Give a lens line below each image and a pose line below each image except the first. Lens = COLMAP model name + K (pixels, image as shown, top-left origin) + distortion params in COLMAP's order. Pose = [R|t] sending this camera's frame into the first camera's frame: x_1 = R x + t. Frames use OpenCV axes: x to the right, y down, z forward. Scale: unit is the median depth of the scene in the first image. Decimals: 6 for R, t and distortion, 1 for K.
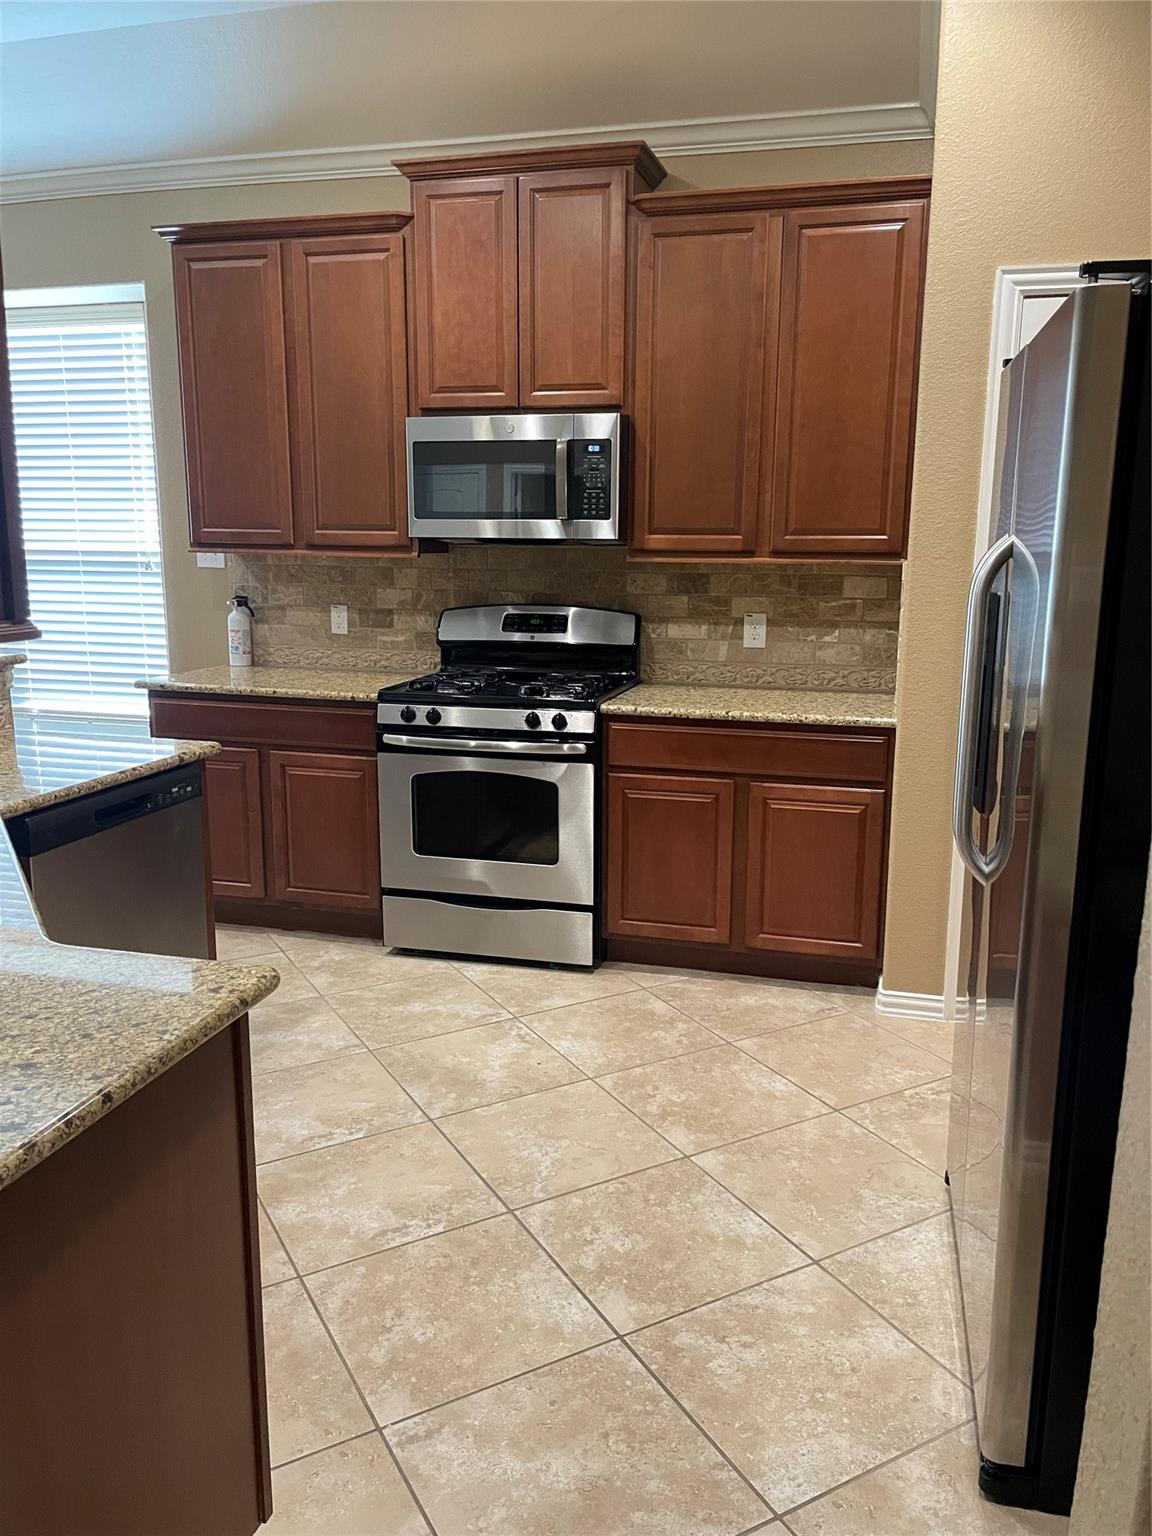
lens RADIAL K [[1200.4, 0, 576.0], [0, 1200.4, 768.0], [0, 0, 1]] dist [0.184834, -0.344193]
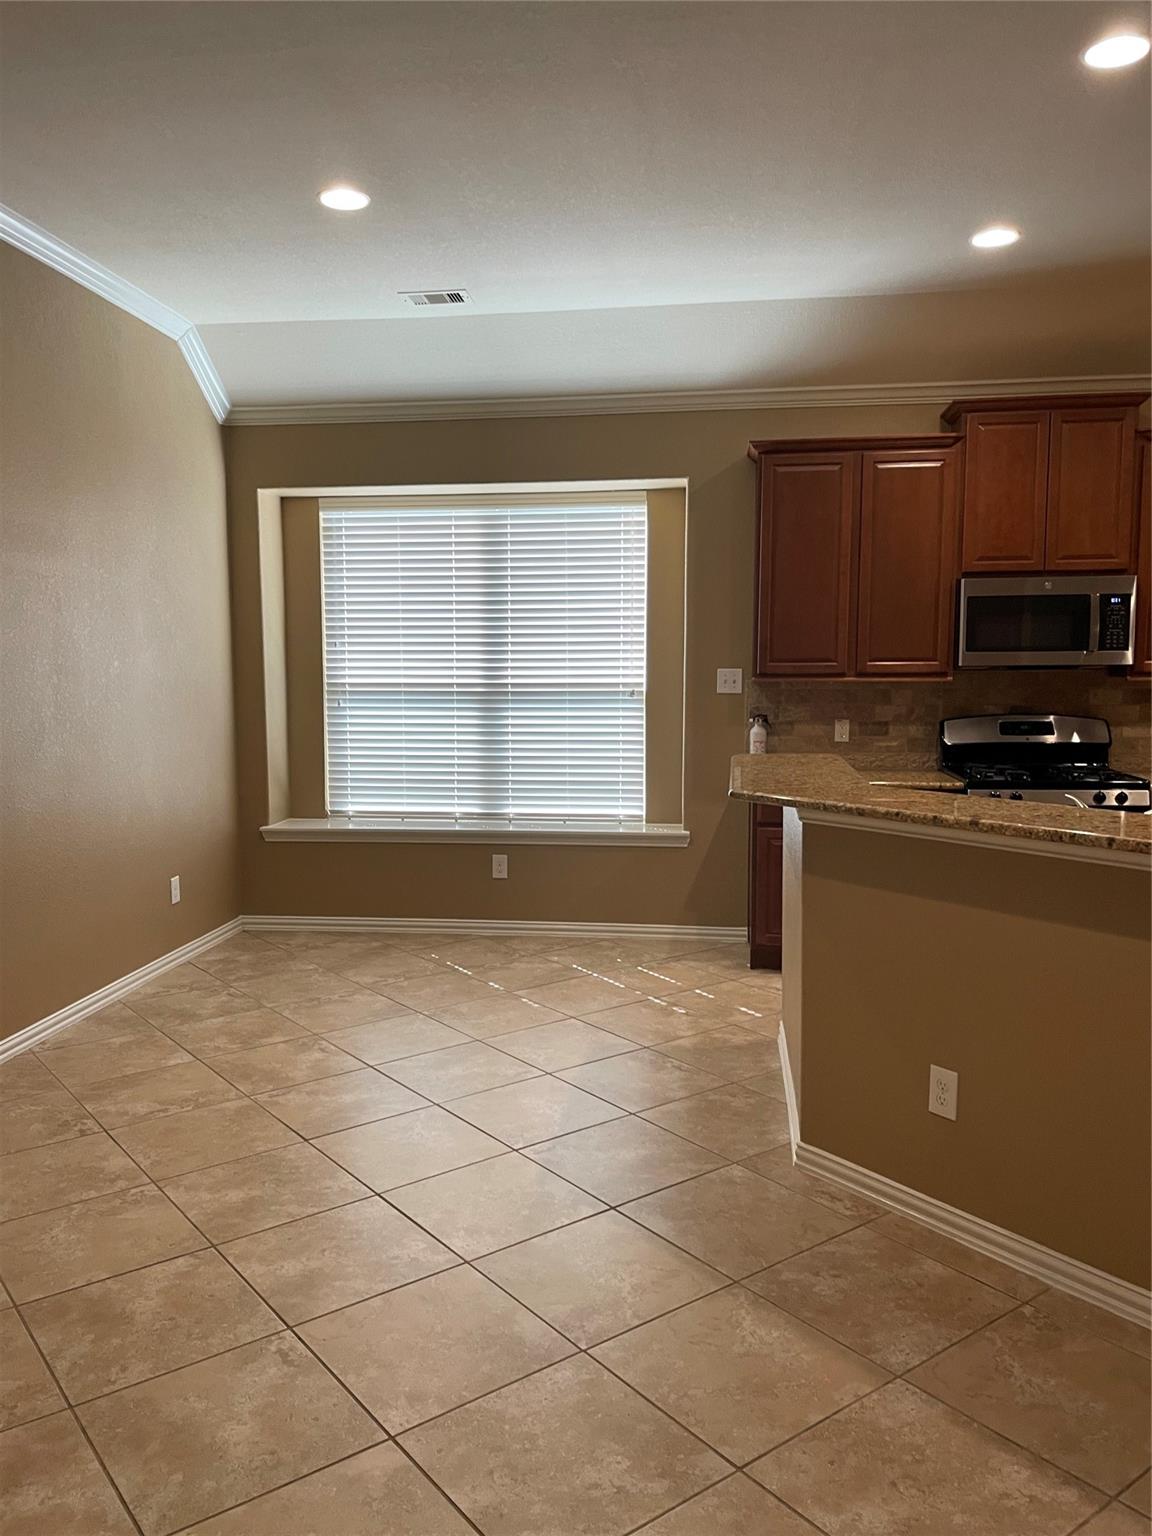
lens RADIAL K [[1164.3, 0, 578.0], [0, 1164.3, 776.3], [0, 0, 1]] dist [0.082642, -0.121236]
pose [[0.988482, -0.024734, 0.149302, -0.711142], [0.038822, 0.994984, -0.092194, 0.030742], [-0.146273, 0.096929, 0.984484, -0.182976]]
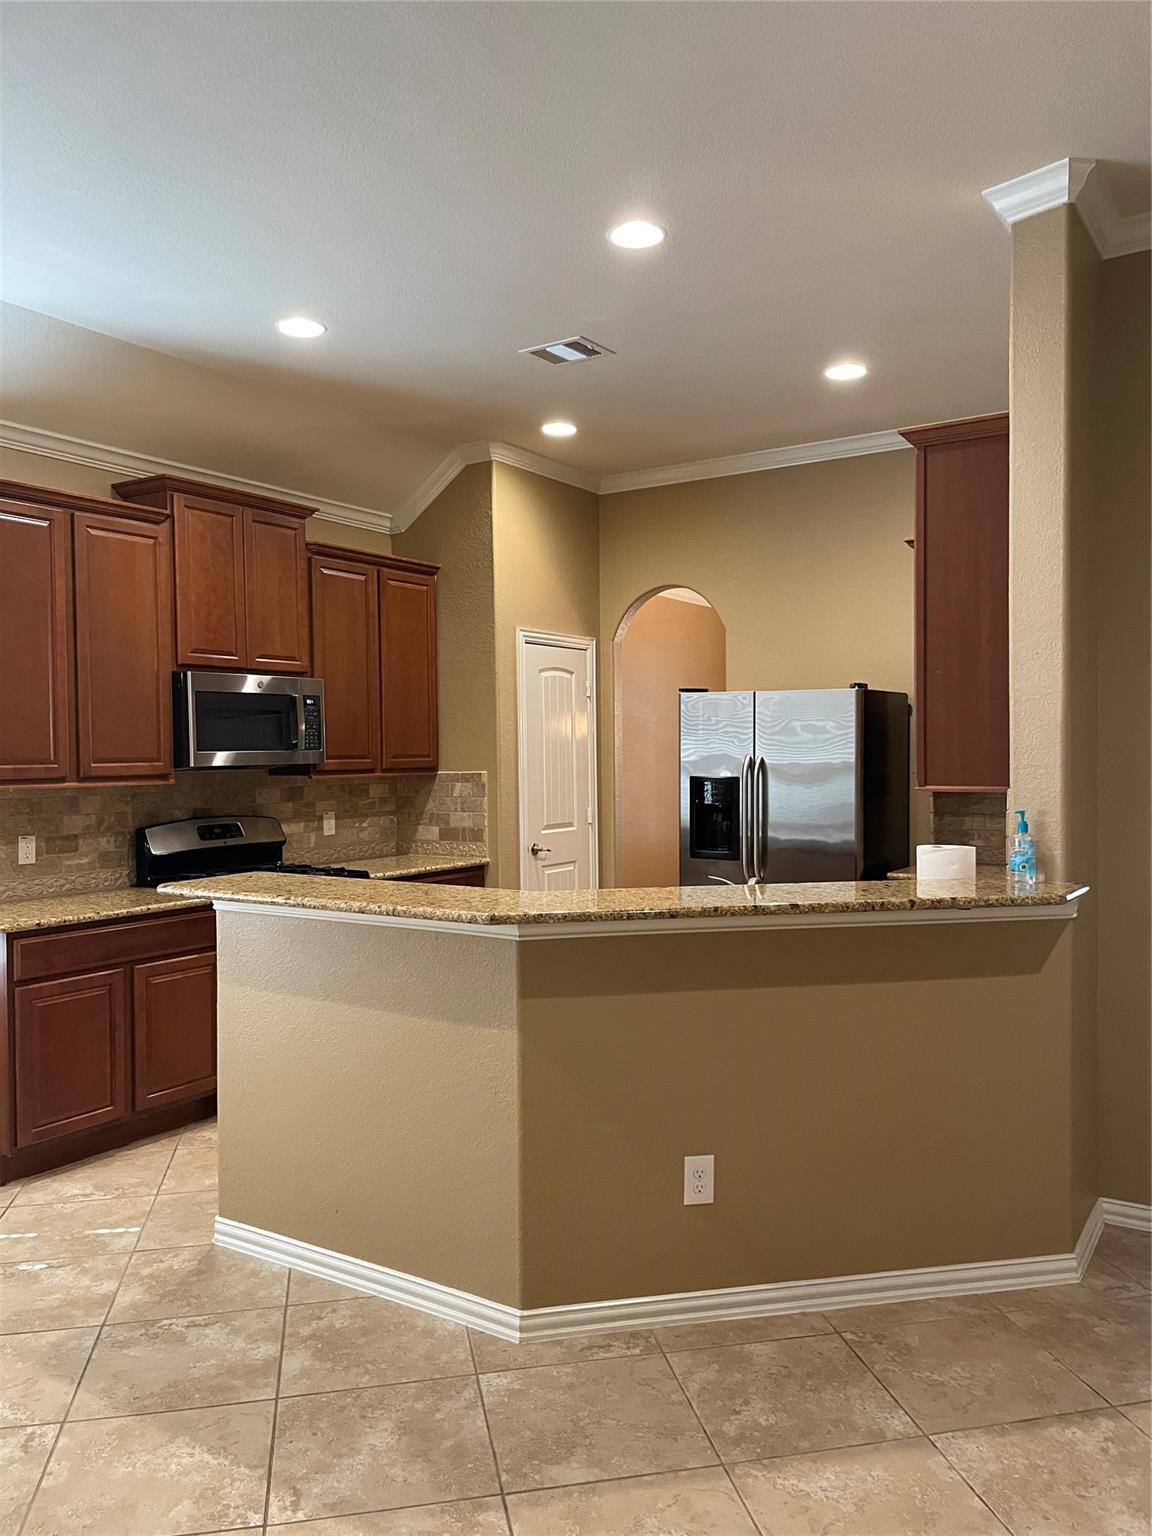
lens RADIAL K [[1164.3, 0, 578.0], [0, 1164.3, 776.3], [0, 0, 1]] dist [0.082642, -0.121236]
pose [[0.291306, -0.032606, 0.956074, -1.083193], [0.196953, 0.980052, -0.026585, -0.071706], [-0.936136, 0.196046, 0.291917, 0.293460]]
